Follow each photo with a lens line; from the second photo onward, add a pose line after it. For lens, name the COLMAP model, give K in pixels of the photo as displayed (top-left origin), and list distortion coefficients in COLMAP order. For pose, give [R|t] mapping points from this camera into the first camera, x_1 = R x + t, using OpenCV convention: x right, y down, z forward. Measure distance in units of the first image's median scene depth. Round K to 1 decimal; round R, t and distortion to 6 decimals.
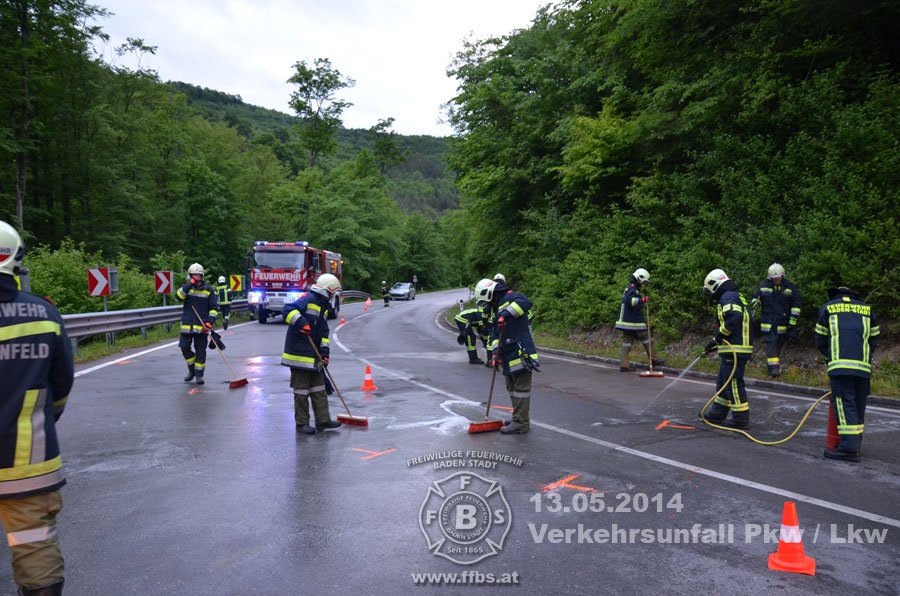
lens RADIAL K [[666.7, 0, 454.0], [0, 666.7, 305.1], [0, 0, 1]] dist [-0.128507, 0.116530]
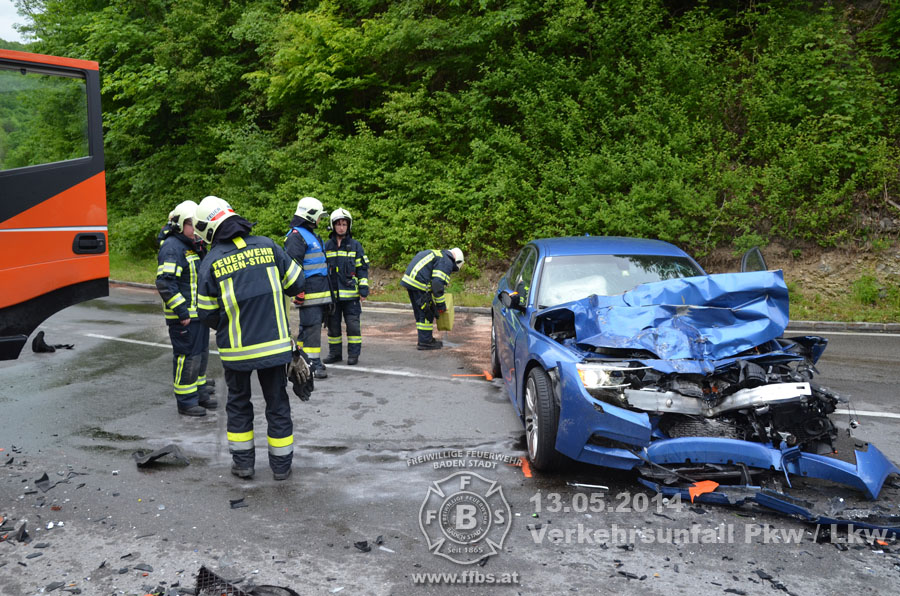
lens RADIAL K [[738.5, 0, 450.0], [0, 738.5, 298.0], [0, 0, 1]] dist [-0.101197, 0.142065]
pose [[0.812148, -0.075463, 0.578550, -0.097777], [0.031163, 0.995796, 0.086140, -0.003023], [-0.582618, -0.051929, 0.811085, 0.070310]]
